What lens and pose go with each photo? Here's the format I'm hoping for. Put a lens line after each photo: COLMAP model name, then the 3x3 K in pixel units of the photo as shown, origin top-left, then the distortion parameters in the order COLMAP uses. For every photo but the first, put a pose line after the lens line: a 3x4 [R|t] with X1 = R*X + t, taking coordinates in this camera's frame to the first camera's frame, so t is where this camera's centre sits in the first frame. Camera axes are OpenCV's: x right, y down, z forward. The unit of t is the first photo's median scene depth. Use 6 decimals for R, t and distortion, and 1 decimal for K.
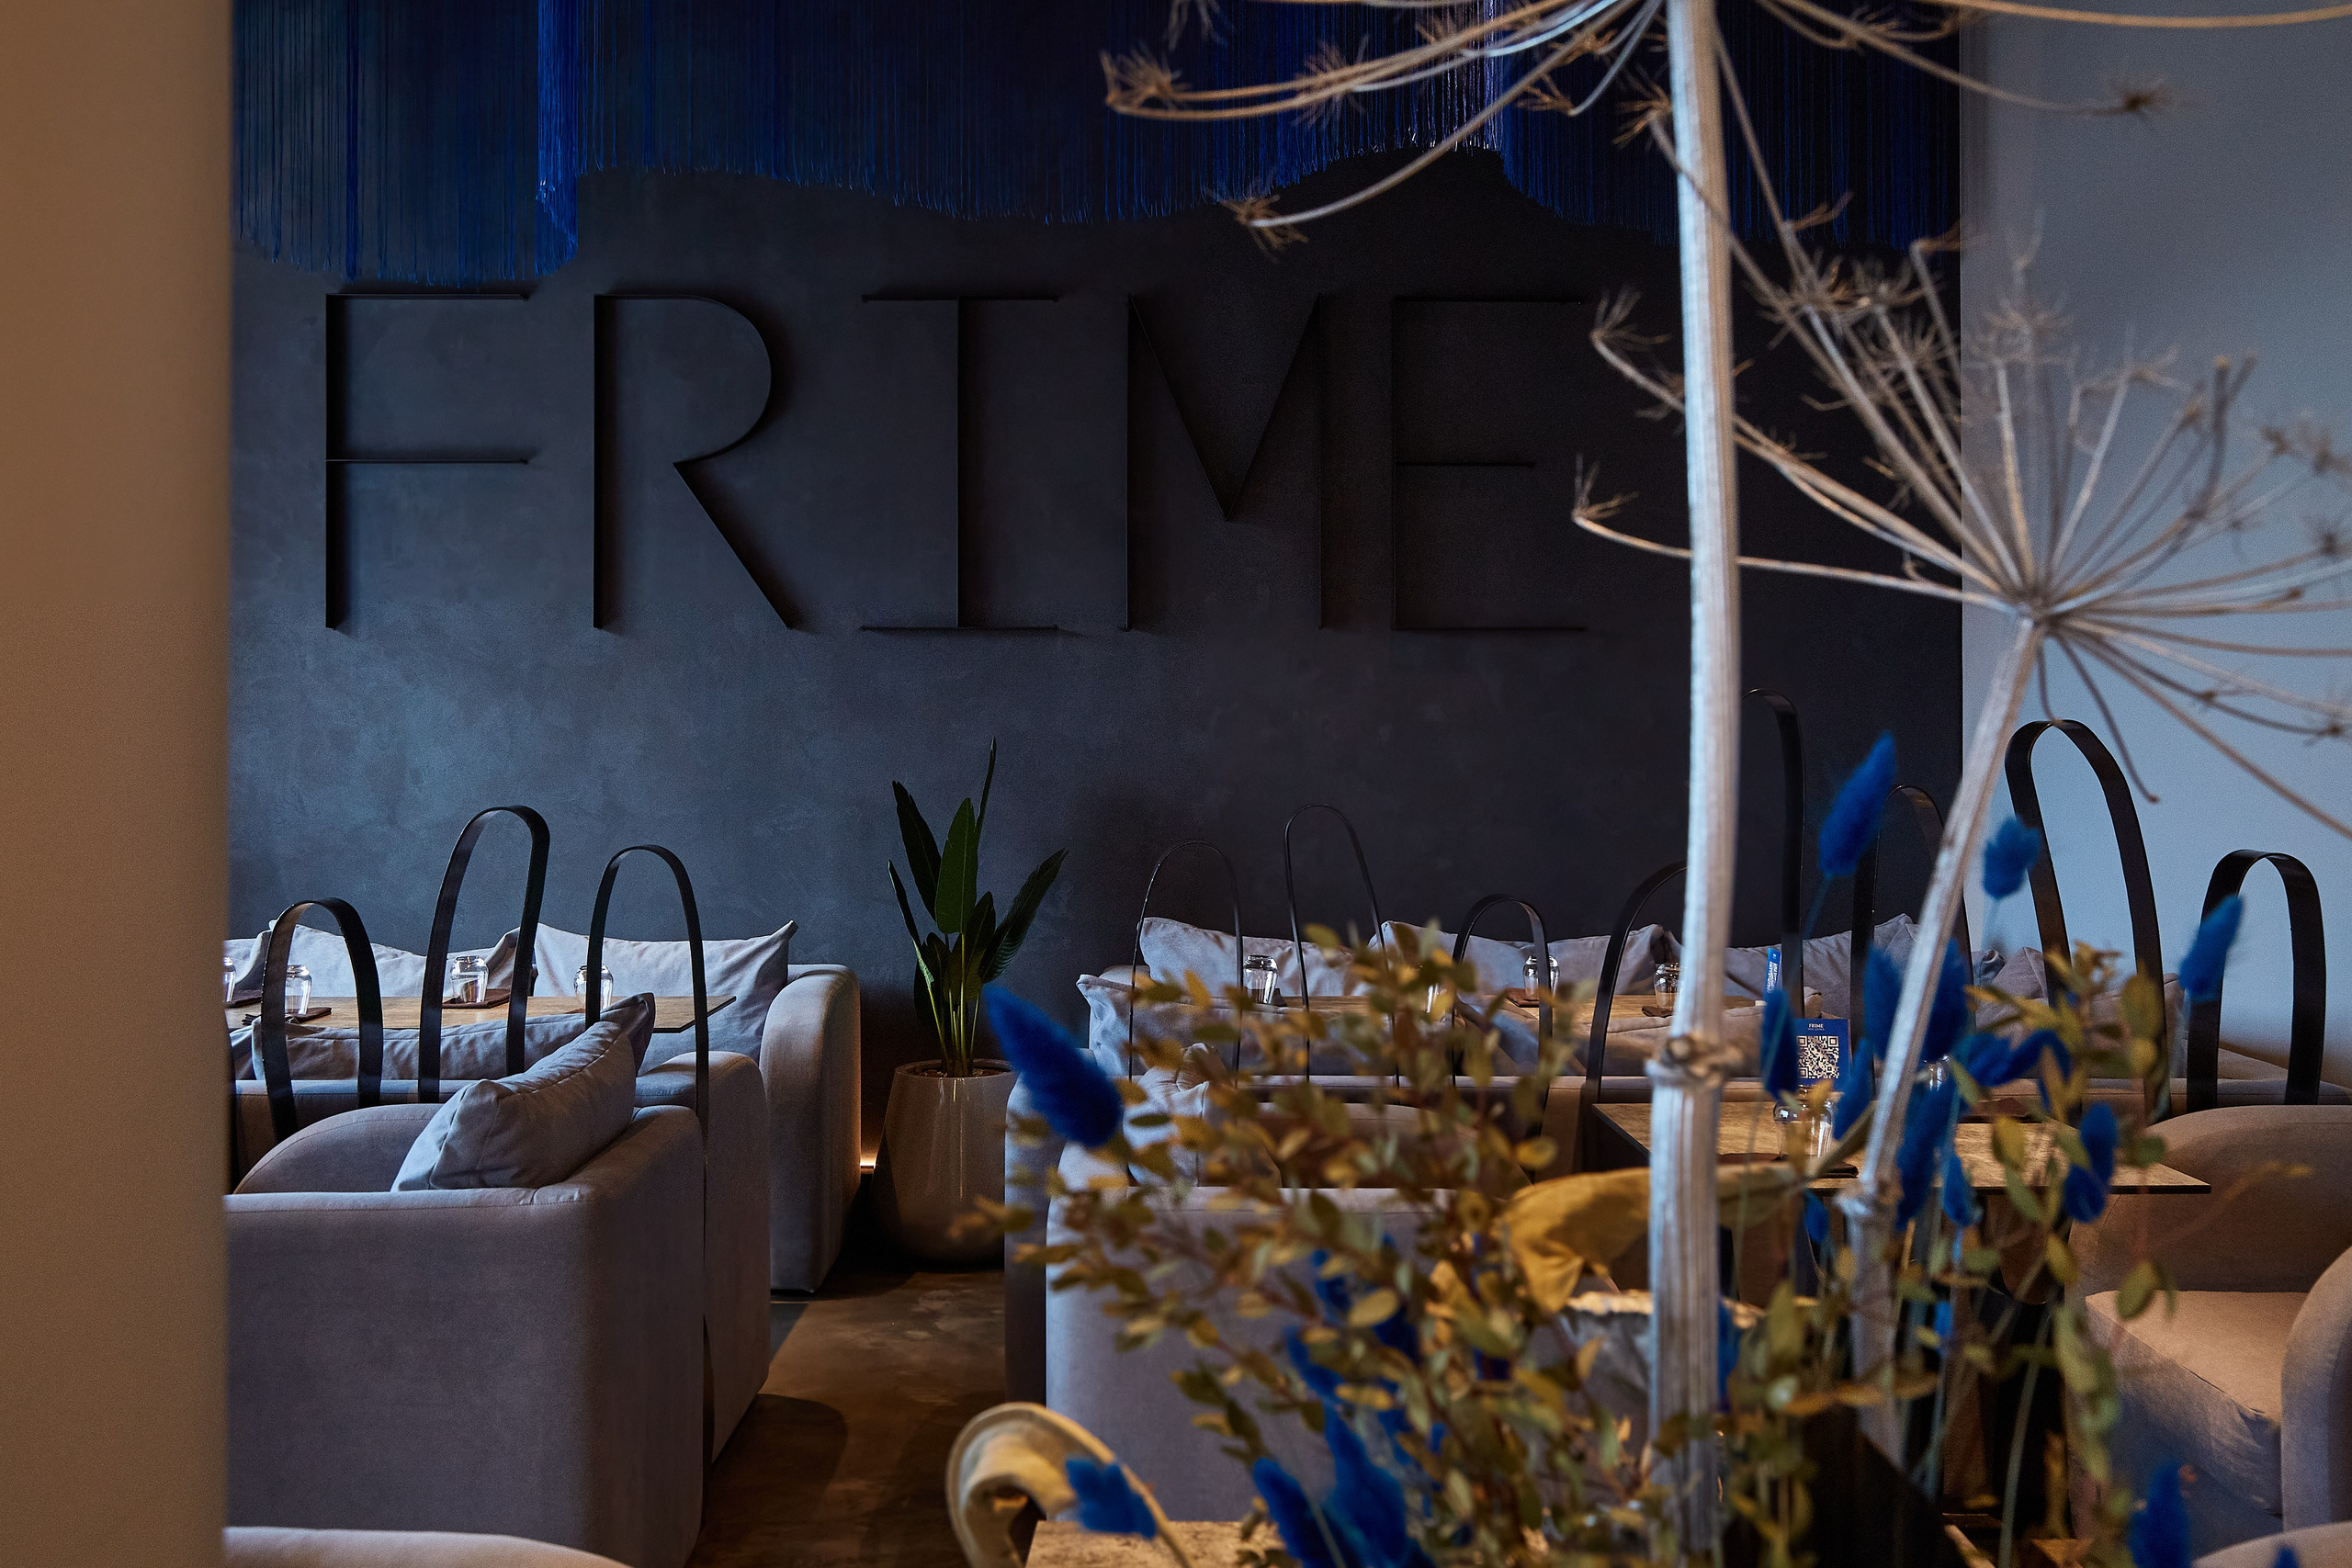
lens RADIAL K [[2430.6, 0, 1248.0], [0, 2430.6, 742.7], [0, 0, 1]] dist [-0.024230, 0.000000]
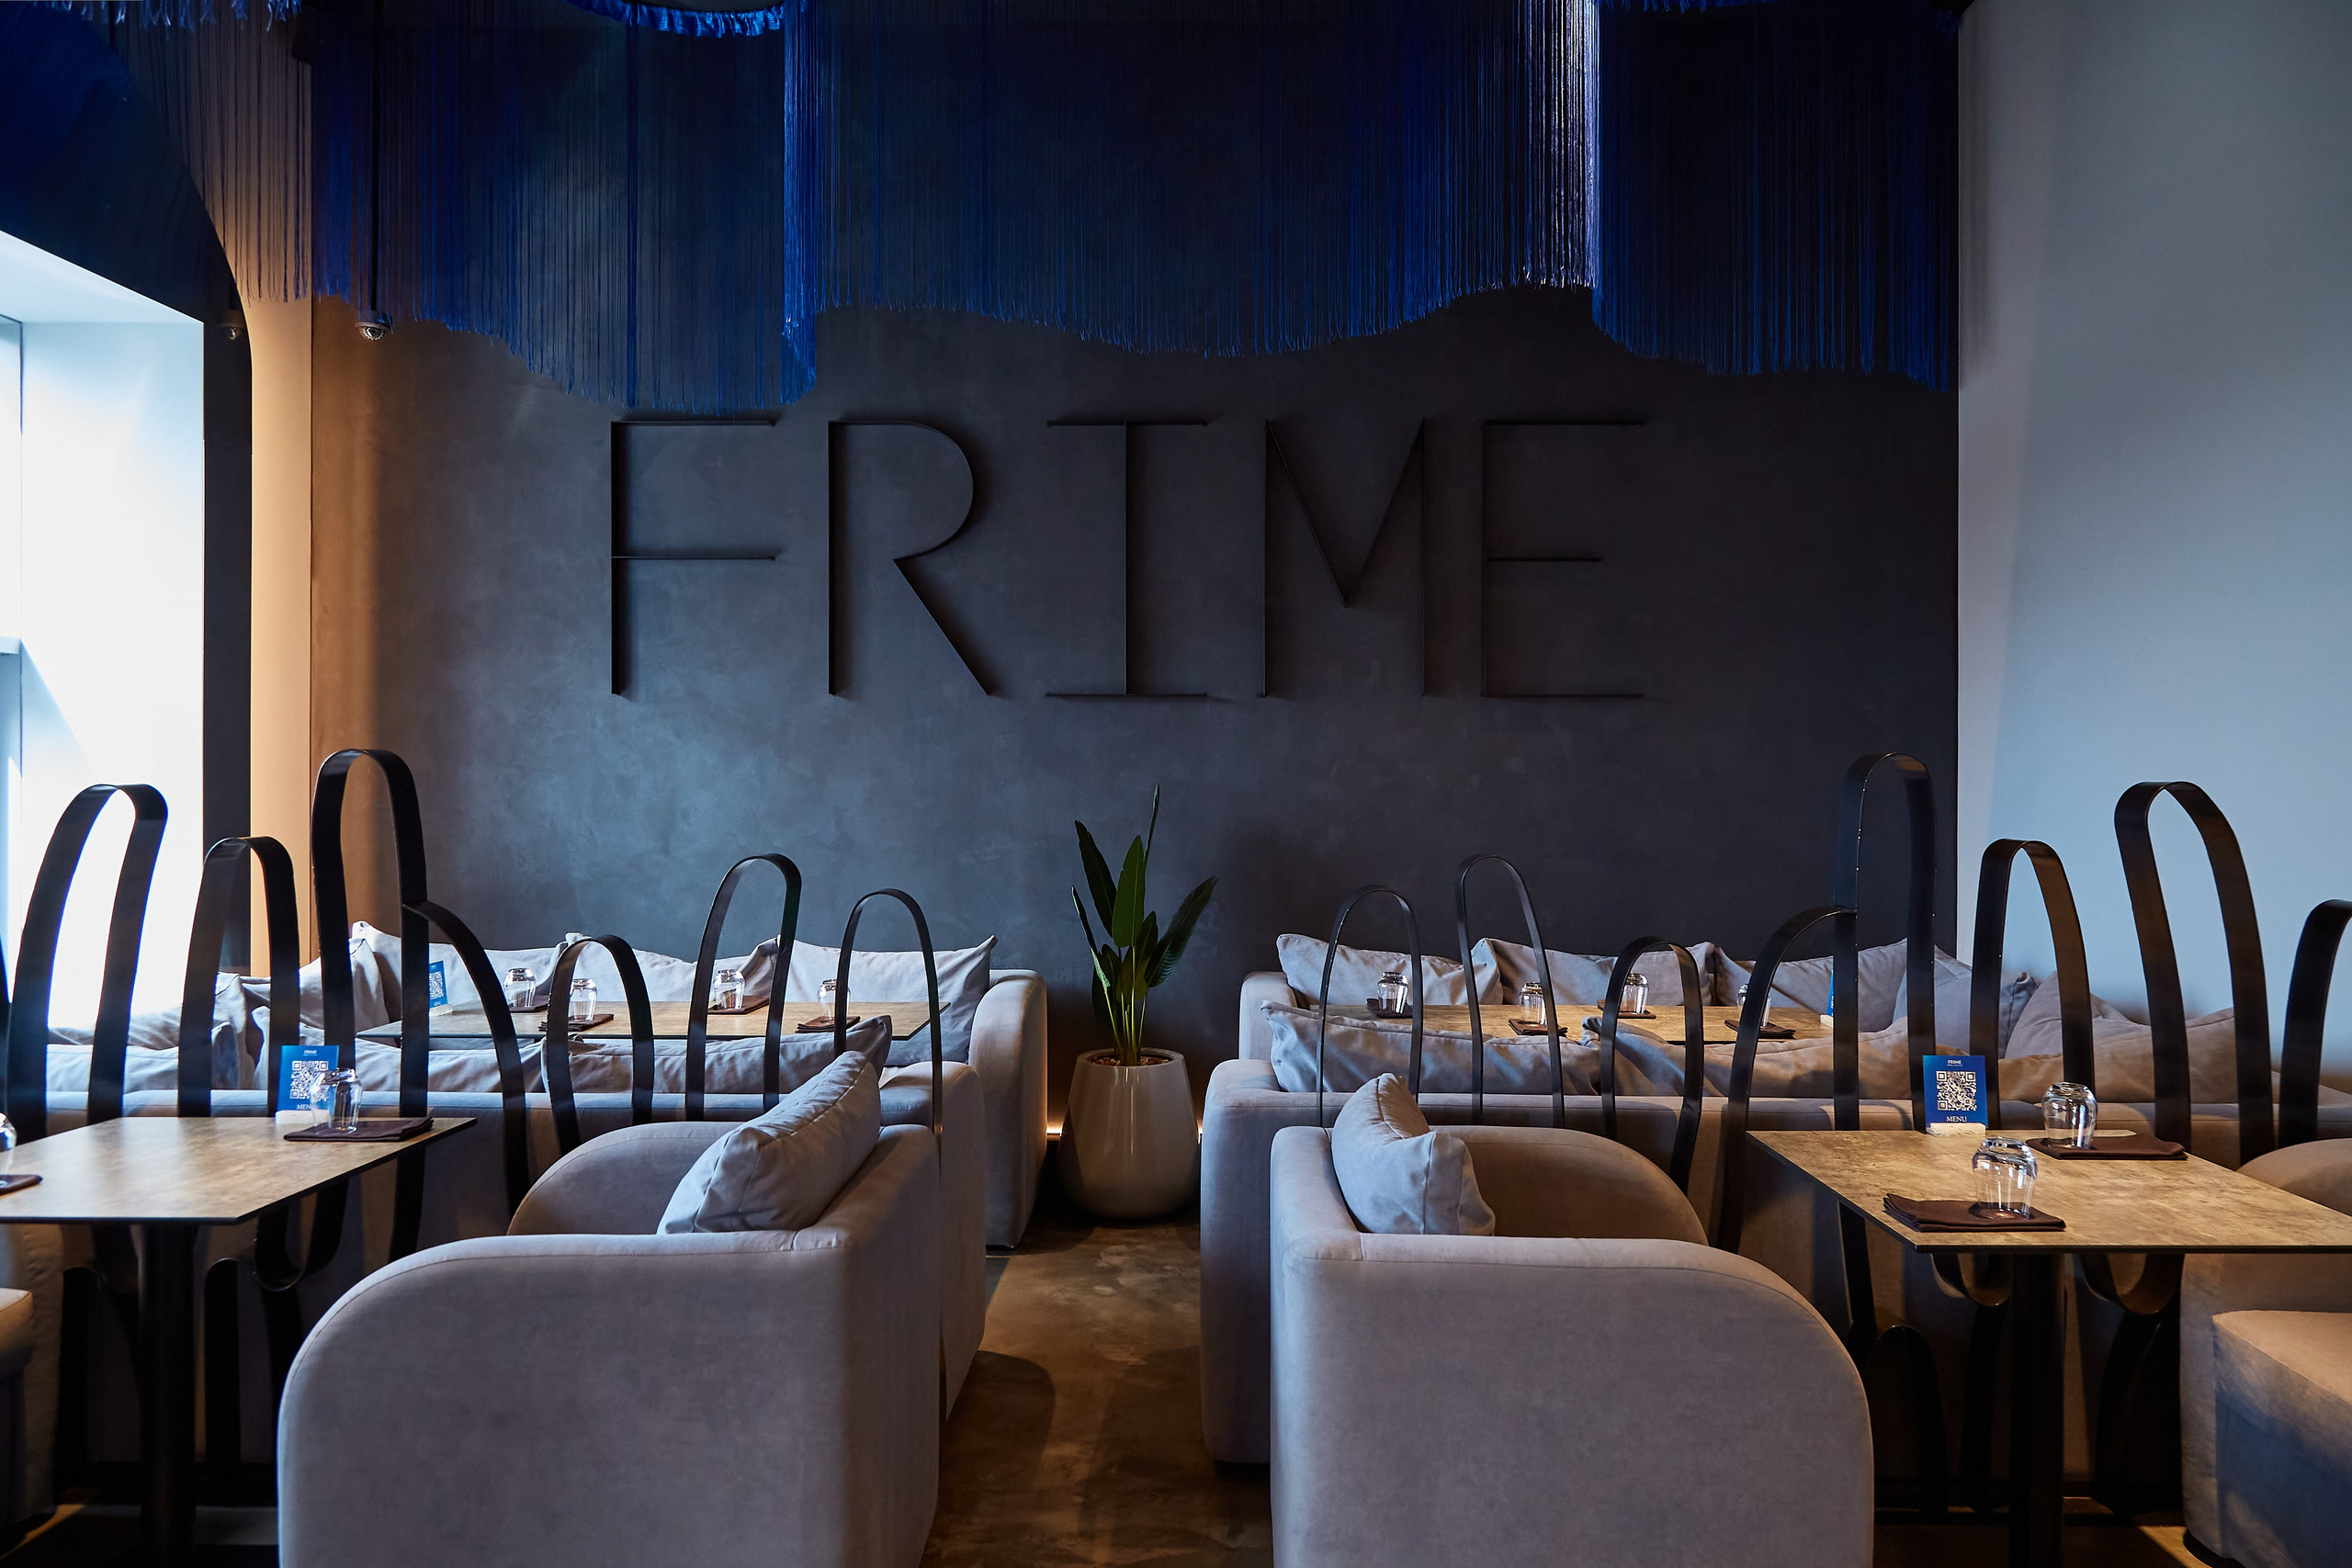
lens RADIAL K [[1562.9, 0, 1173.5], [0, 1562.9, 790.0], [0, 0, 1]] dist [-0.004358, -0.001866]
pose [[0.999526, 0.002748, -0.030679, -0.072974], [-0.002249, 0.999865, 0.016302, -0.012373], [0.030720, -0.016225, 0.999396, 0.220724]]
